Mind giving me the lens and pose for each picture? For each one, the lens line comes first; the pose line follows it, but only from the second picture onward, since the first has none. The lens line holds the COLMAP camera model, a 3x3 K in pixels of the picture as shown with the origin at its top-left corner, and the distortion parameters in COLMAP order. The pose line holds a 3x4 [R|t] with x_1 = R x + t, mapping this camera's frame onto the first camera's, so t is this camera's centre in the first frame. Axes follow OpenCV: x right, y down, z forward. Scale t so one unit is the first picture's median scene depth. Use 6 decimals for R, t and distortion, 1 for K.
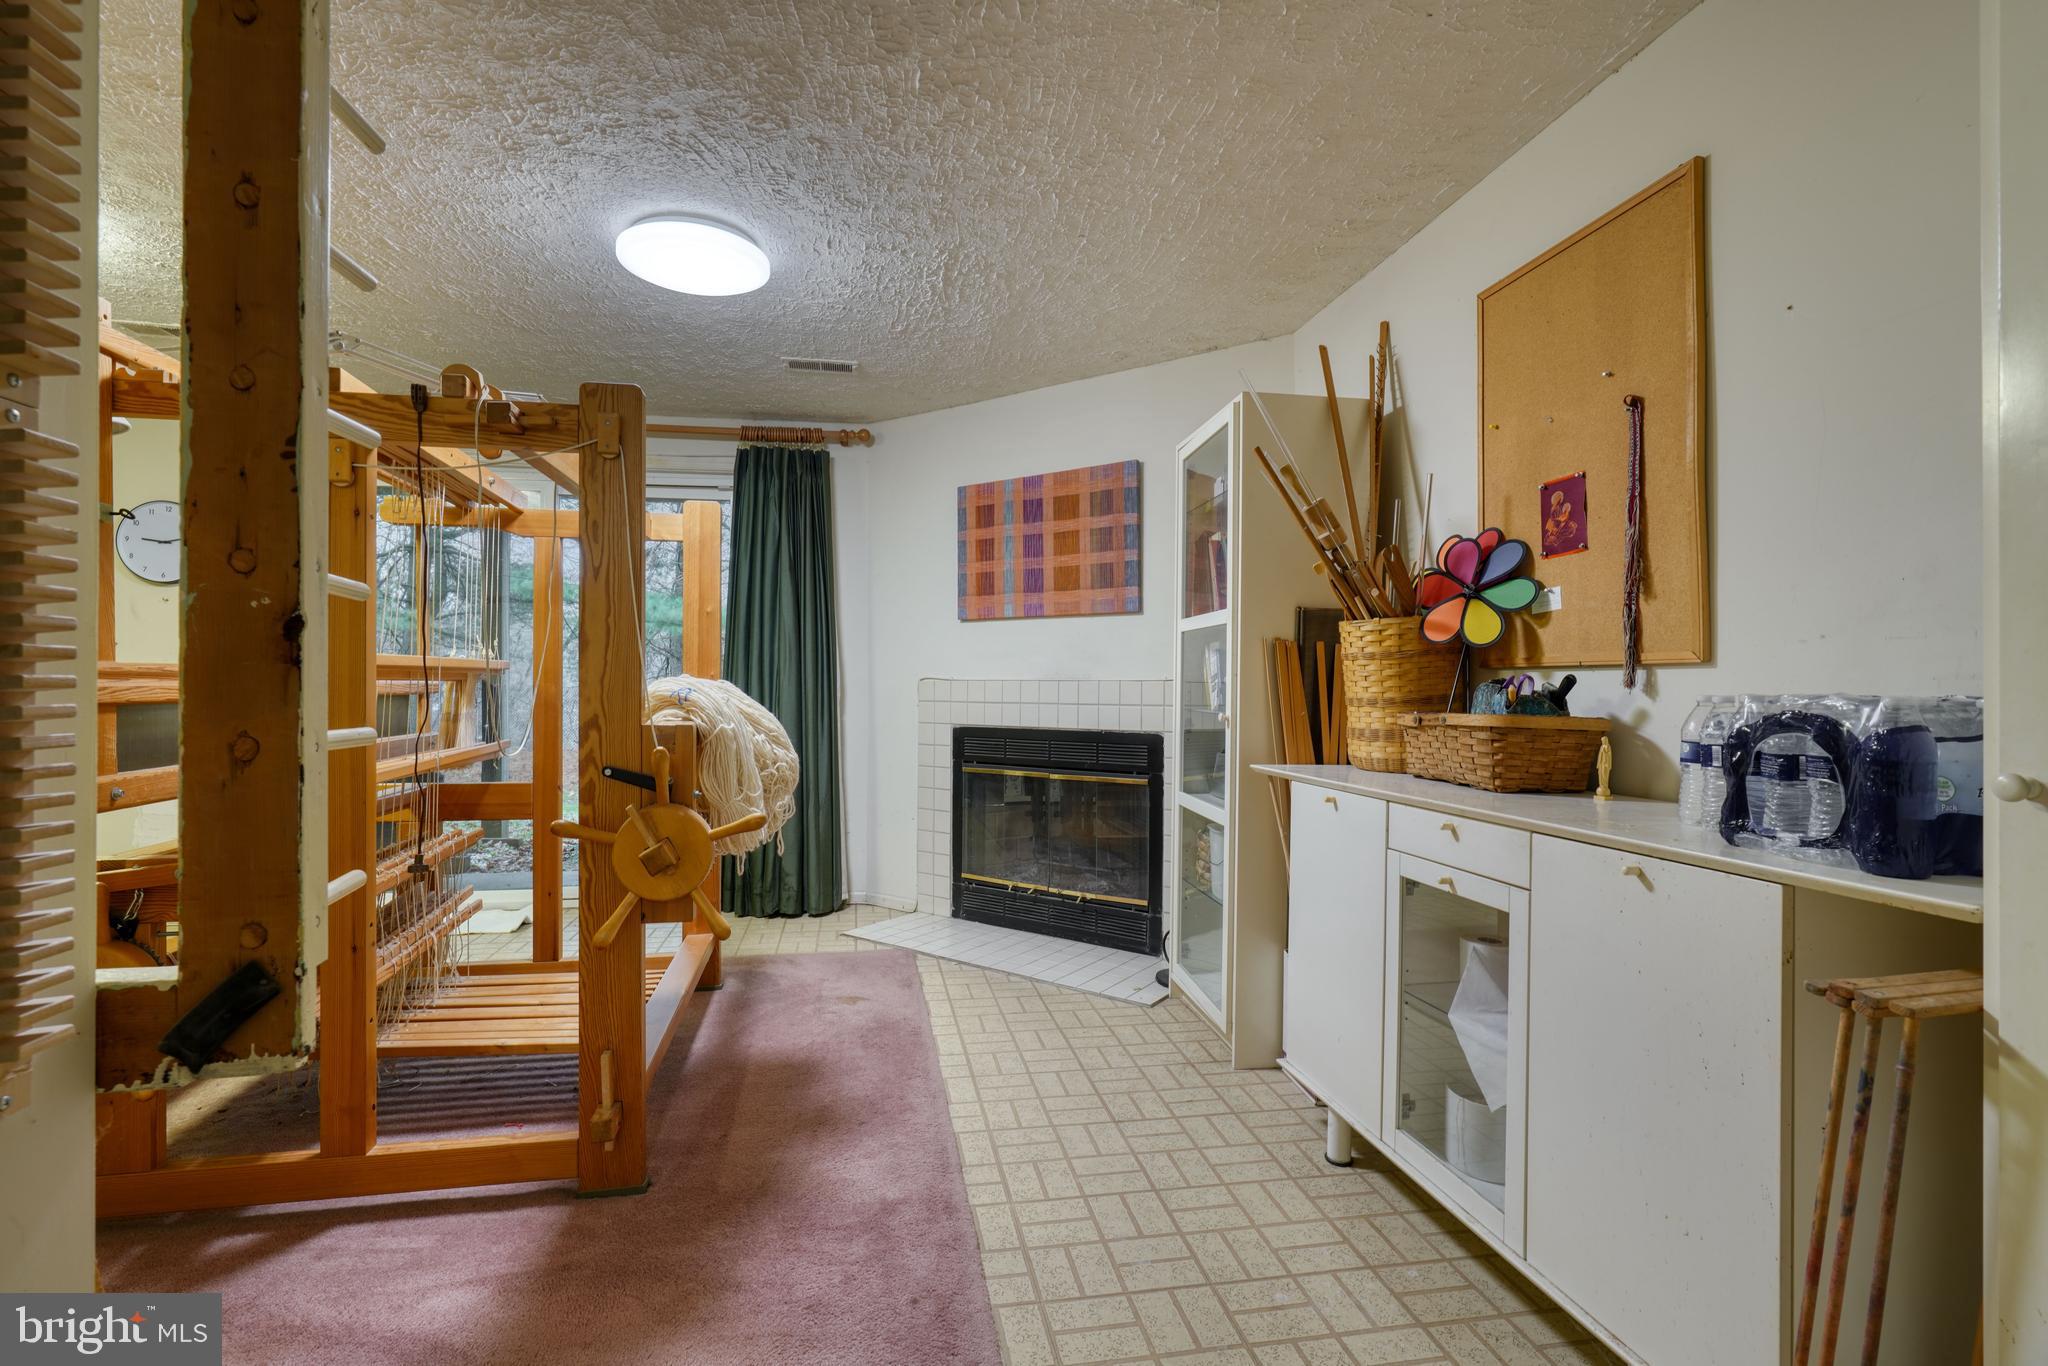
lens RADIAL K [[926.7, 0, 1018.3], [0, 926.7, 684.7], [0, 0, 1]] dist [-0.000854, 0.000351]
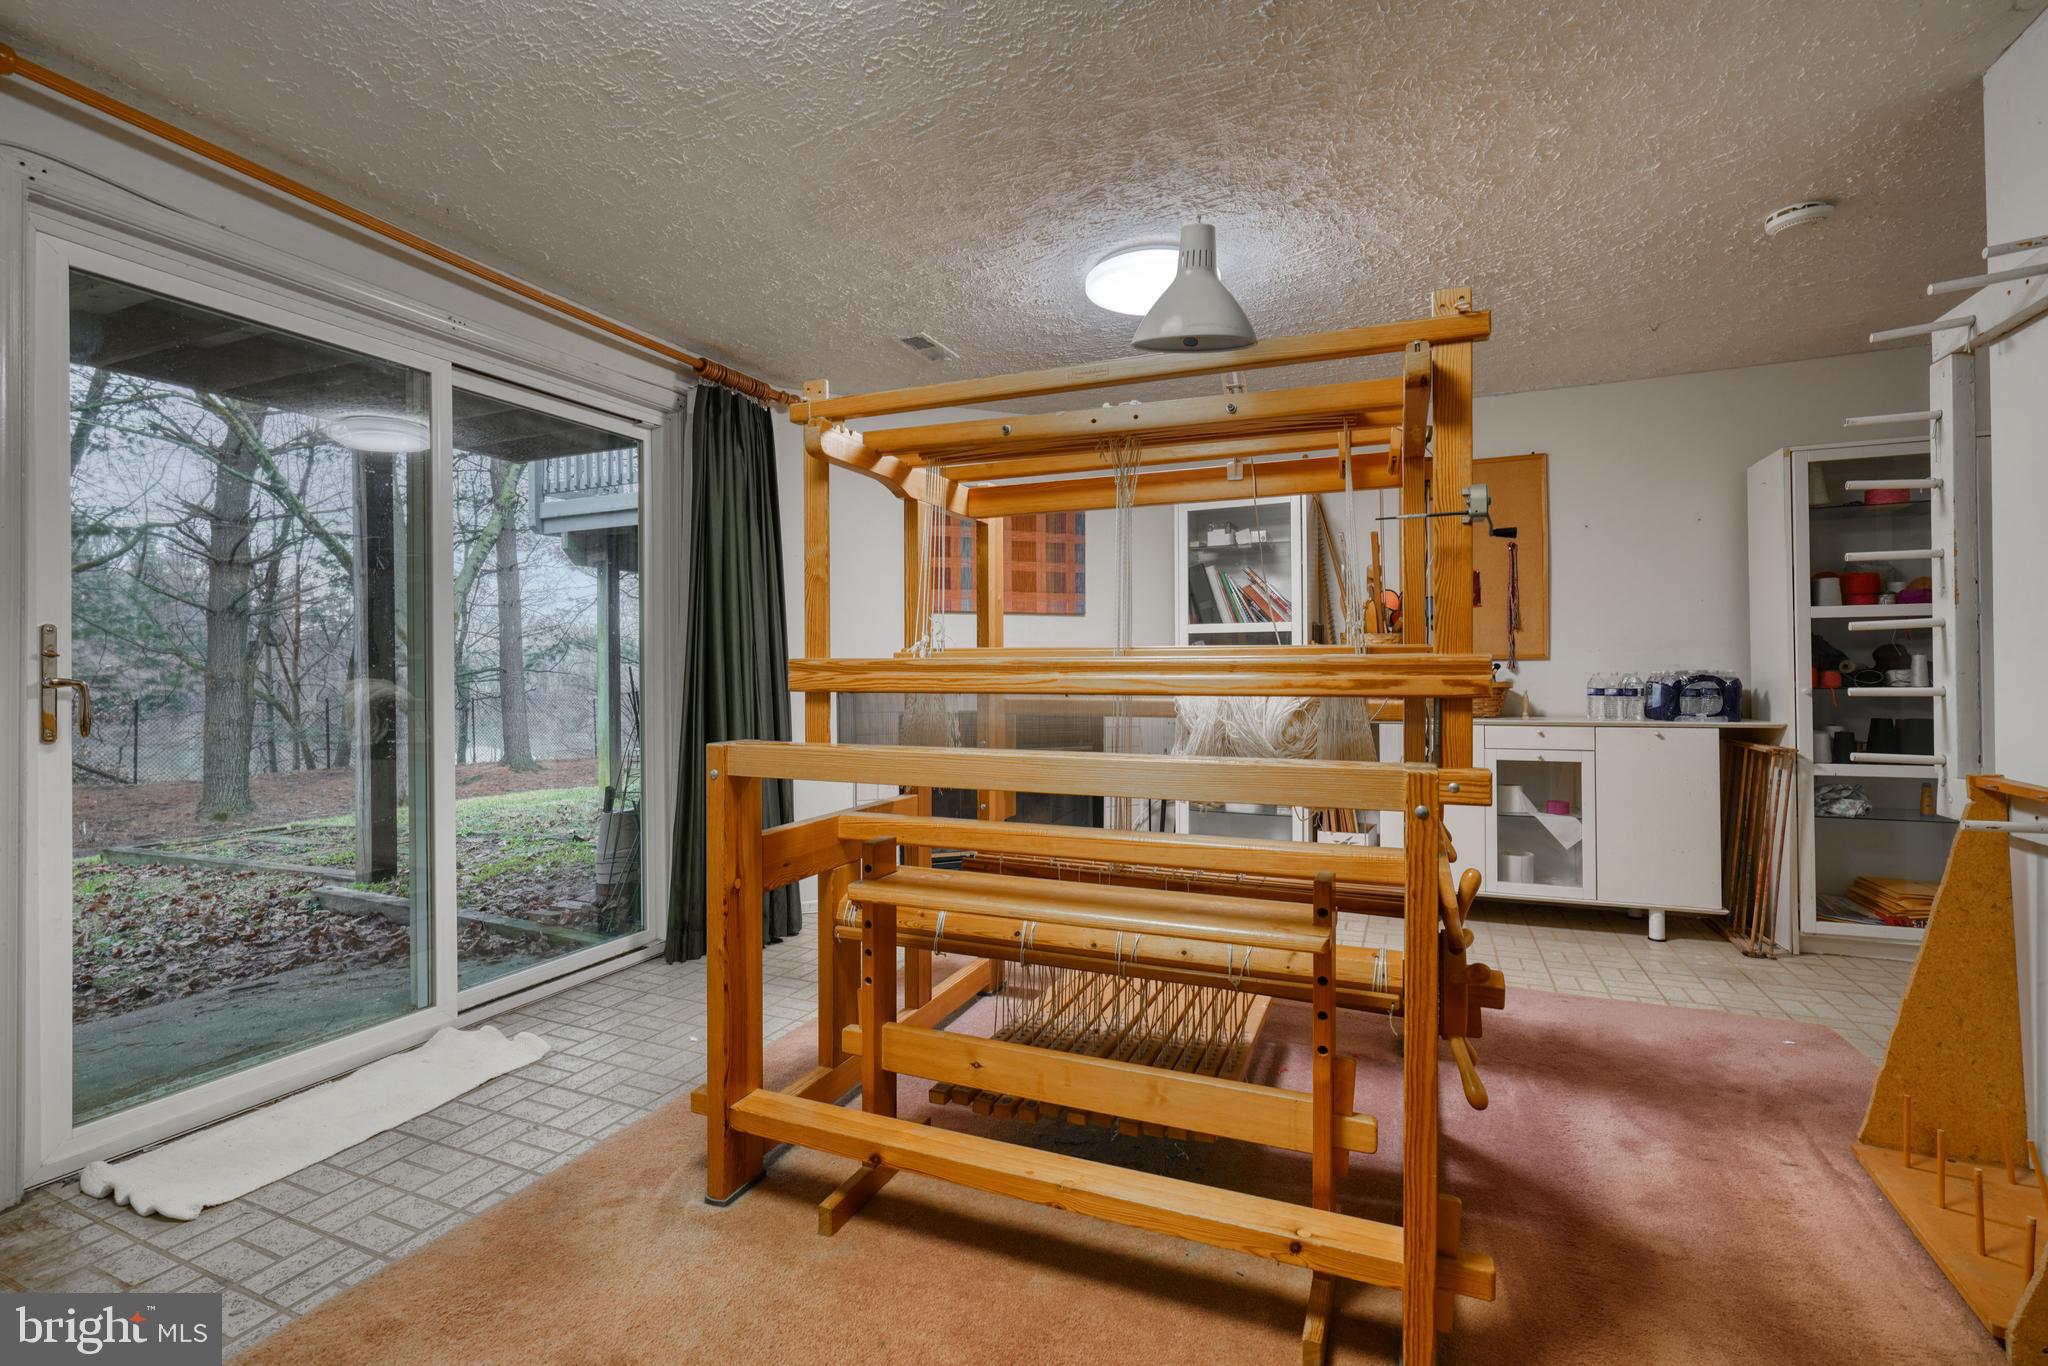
lens RADIAL K [[924.1, 0, 1004.5], [0, 924.1, 662.5], [0, 0, 1]] dist [-0.003751, 0.001012]
pose [[0.546415, -0.000271, 0.837515, -0.946728], [0.009432, 0.999939, -0.005830, -0.005789], [-0.837462, 0.011085, 0.546384, 0.385779]]
